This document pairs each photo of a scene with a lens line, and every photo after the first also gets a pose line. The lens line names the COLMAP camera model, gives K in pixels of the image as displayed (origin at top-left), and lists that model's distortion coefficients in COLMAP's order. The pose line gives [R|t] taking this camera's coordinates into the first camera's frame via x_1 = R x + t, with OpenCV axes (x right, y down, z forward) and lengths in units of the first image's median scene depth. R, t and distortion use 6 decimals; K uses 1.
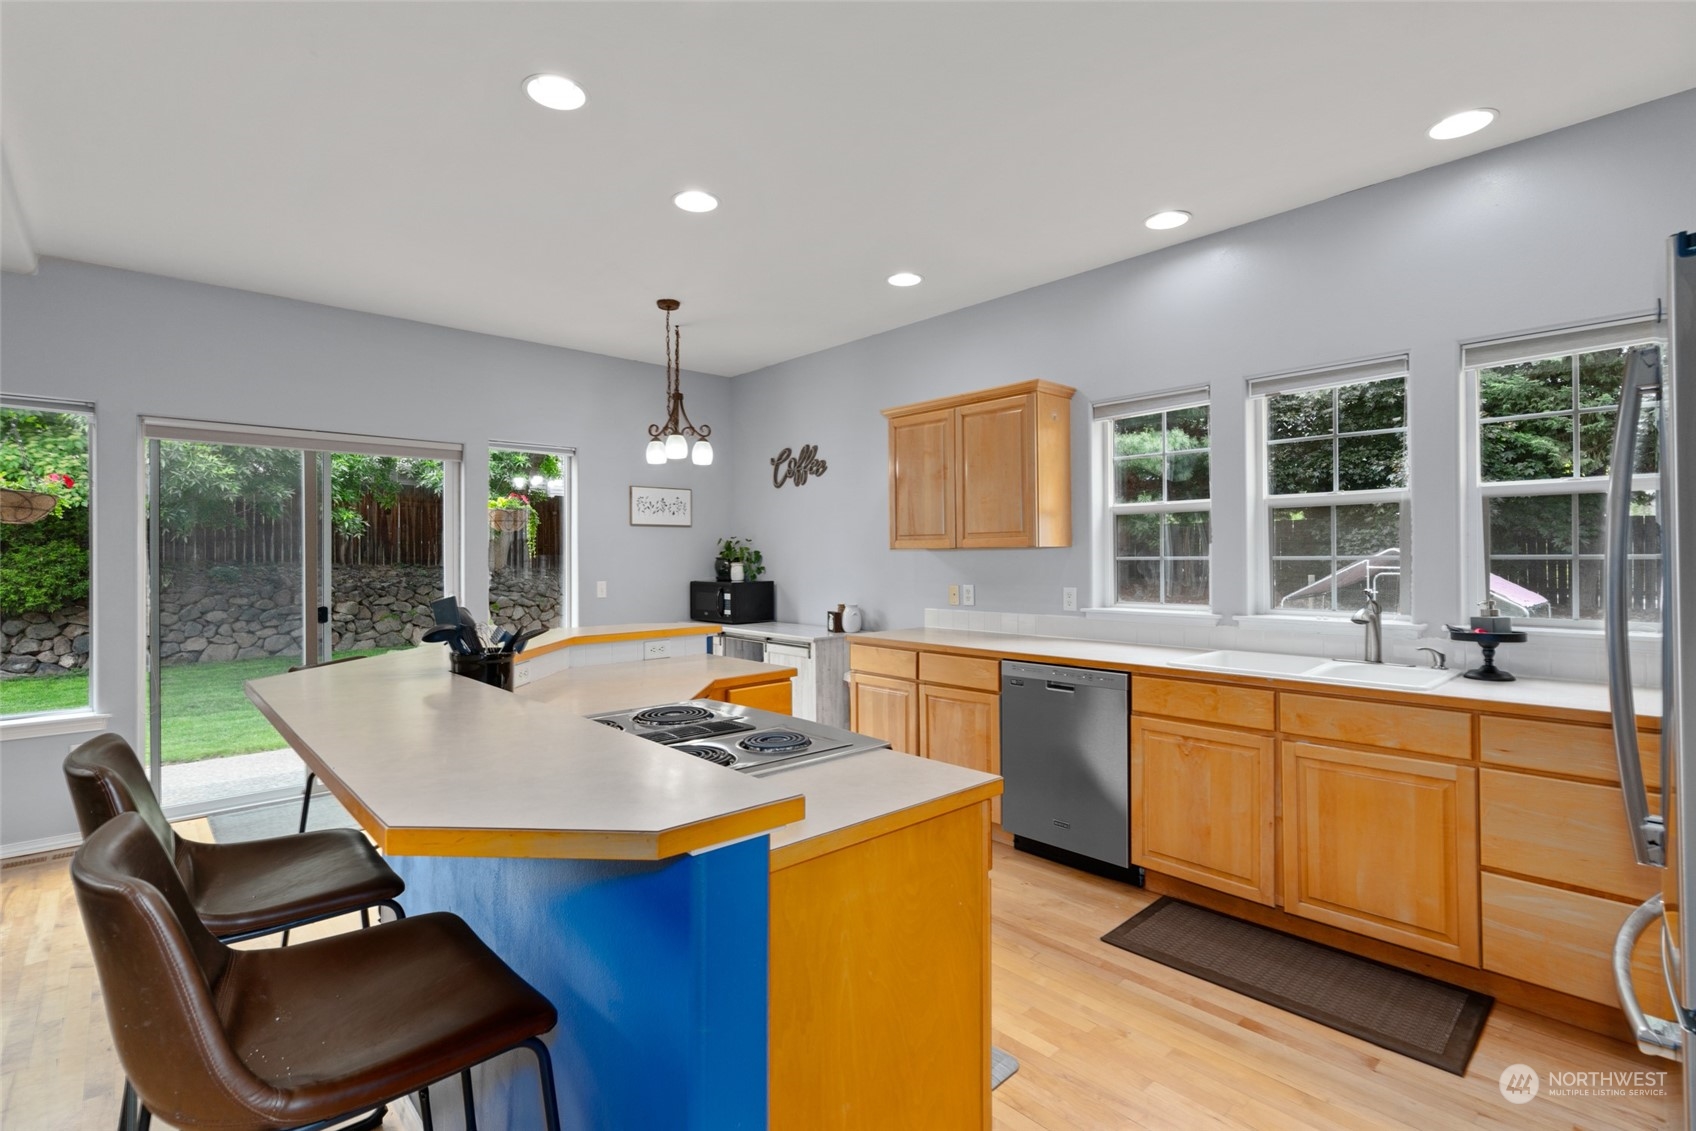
lens RADIAL K [[780.1, 0, 851.5], [0, 780.1, 559.0], [0, 0, 1]] dist [-0.012598, 0.003538]
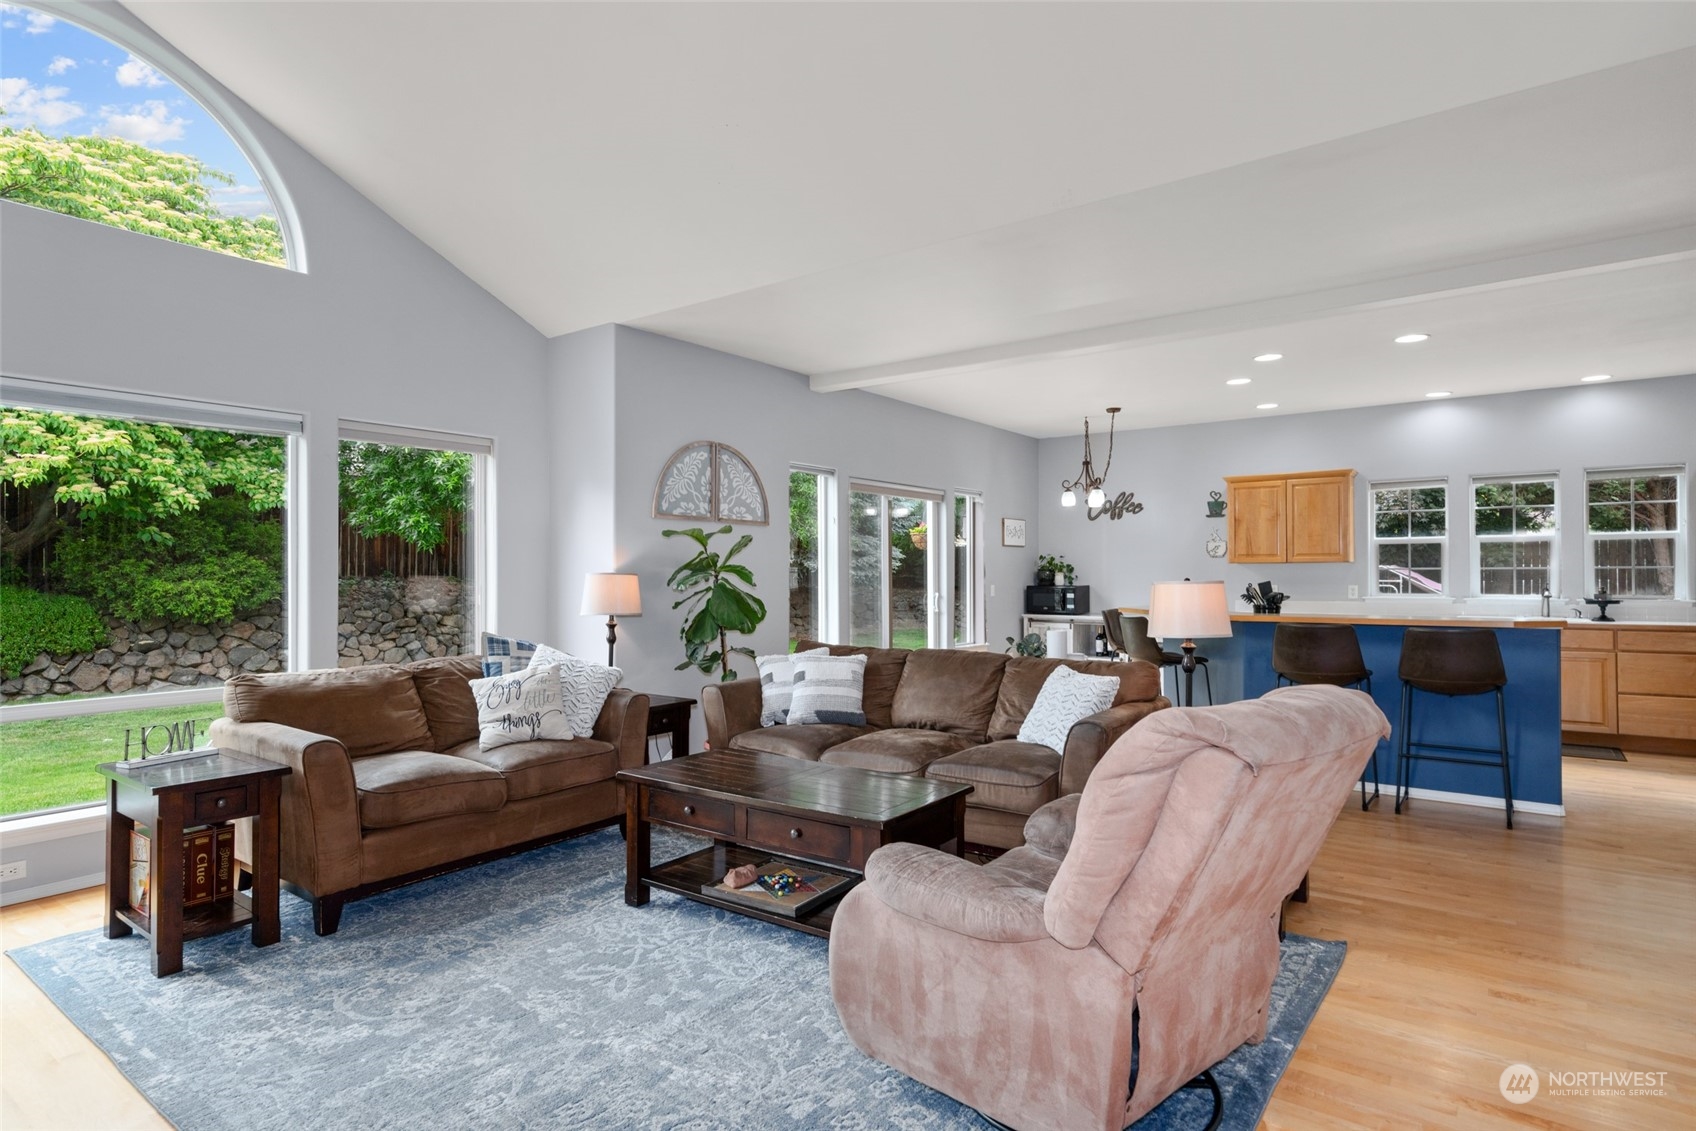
lens RADIAL K [[930.2, 0, 858.1], [0, 930.2, 573.2], [0, 0, 1]] dist [0.003482, 0.001398]
pose [[0.982012, 0.003736, 0.188783, -0.860994], [-0.002963, 0.999986, -0.004377, 0.014183], [-0.188797, 0.003738, 0.982009, -0.594714]]
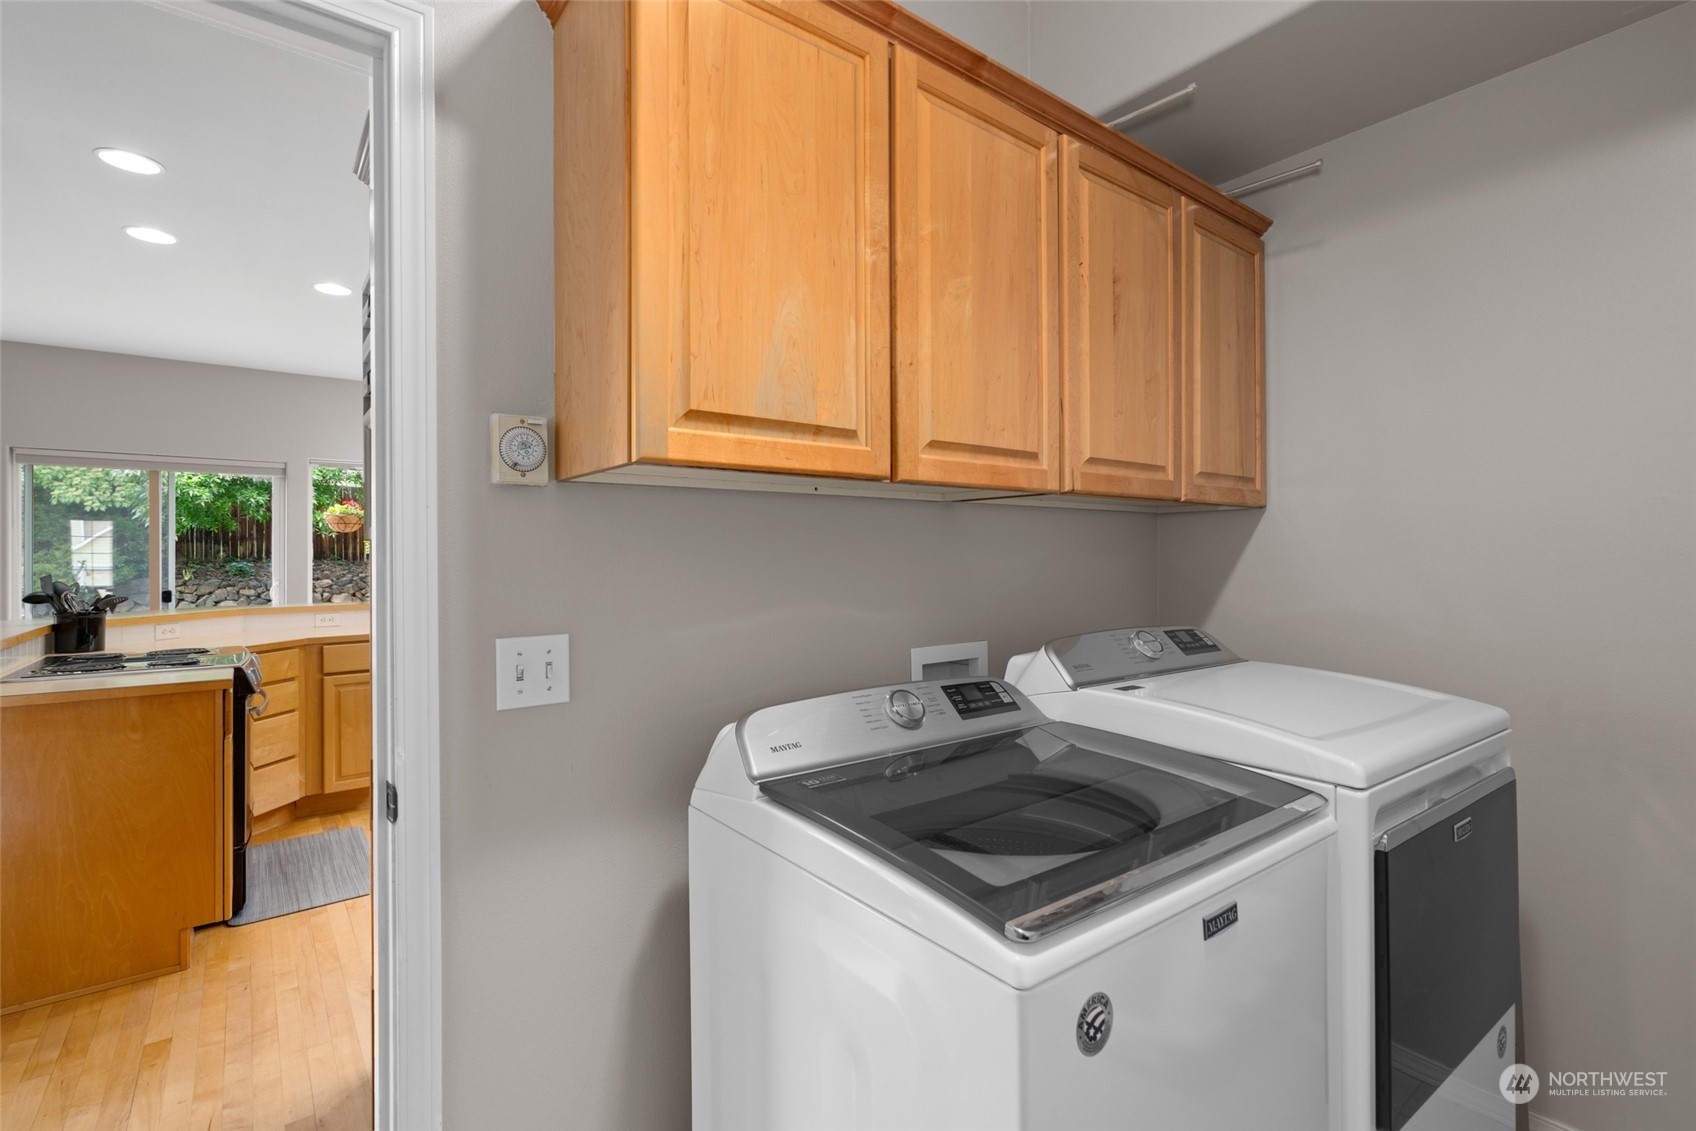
lens RADIAL K [[780.1, 0, 852.1], [0, 780.1, 554.8], [0, 0, 1]] dist [-0.012598, 0.003538]
pose [[0.995777, 0.001458, -0.091789, 0.463464], [-0.001935, 0.999985, -0.005107, 0.005556], [0.091780, 0.005263, 0.995765, -0.150105]]
